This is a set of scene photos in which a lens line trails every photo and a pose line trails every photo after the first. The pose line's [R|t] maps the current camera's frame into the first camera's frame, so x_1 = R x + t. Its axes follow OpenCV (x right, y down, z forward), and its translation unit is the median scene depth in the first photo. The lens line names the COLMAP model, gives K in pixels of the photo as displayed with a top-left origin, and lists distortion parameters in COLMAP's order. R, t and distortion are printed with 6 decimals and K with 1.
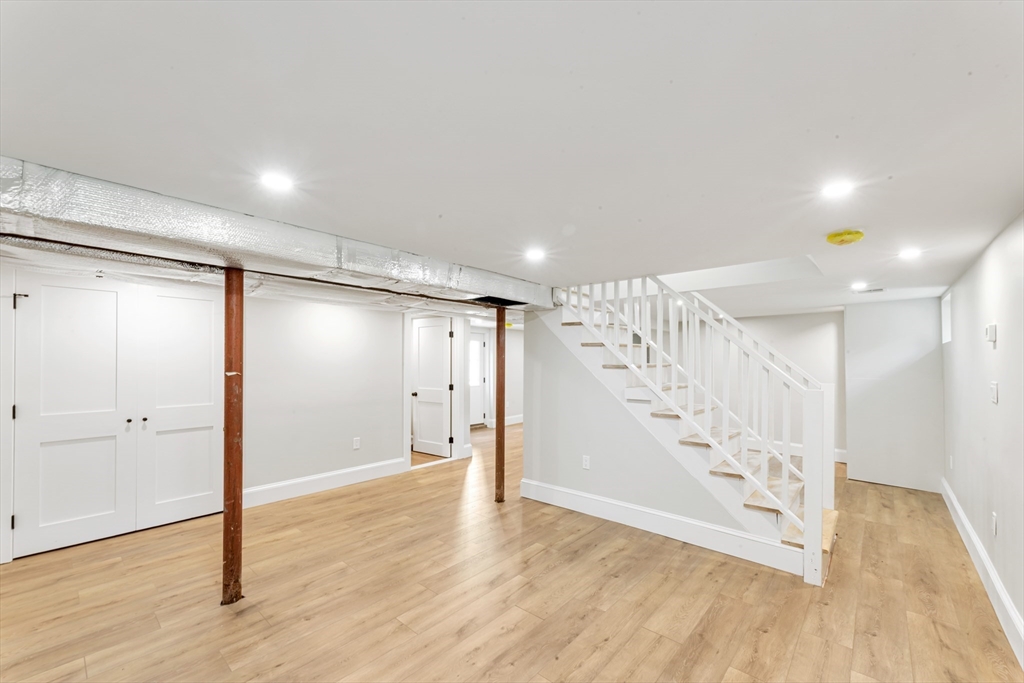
lens RADIAL K [[411.2, 0, 512.7], [0, 411.2, 348.6], [0, 0, 1]] dist [-0.000898, -0.000034]
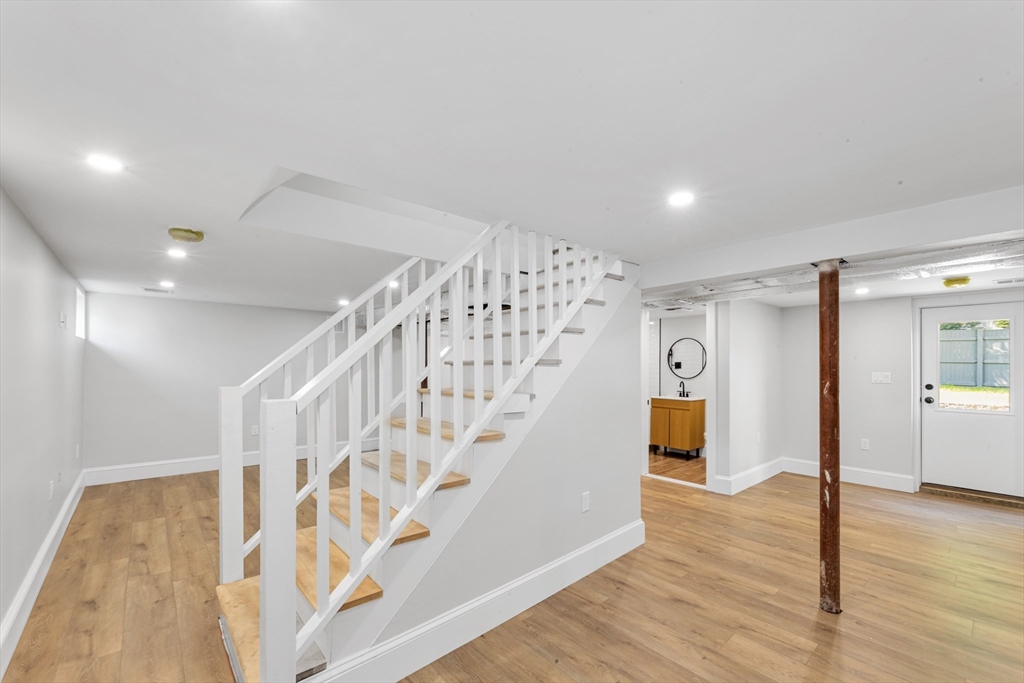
lens RADIAL K [[438.8, 0, 531.3], [0, 438.8, 360.8], [0, 0, 1]] dist [-0.001513, -0.000117]
pose [[-0.122244, 0.000950, -0.992500, 1.776232], [0.028339, 0.999595, -0.002533, 0.081019], [0.992095, -0.028436, -0.122221, 1.993775]]
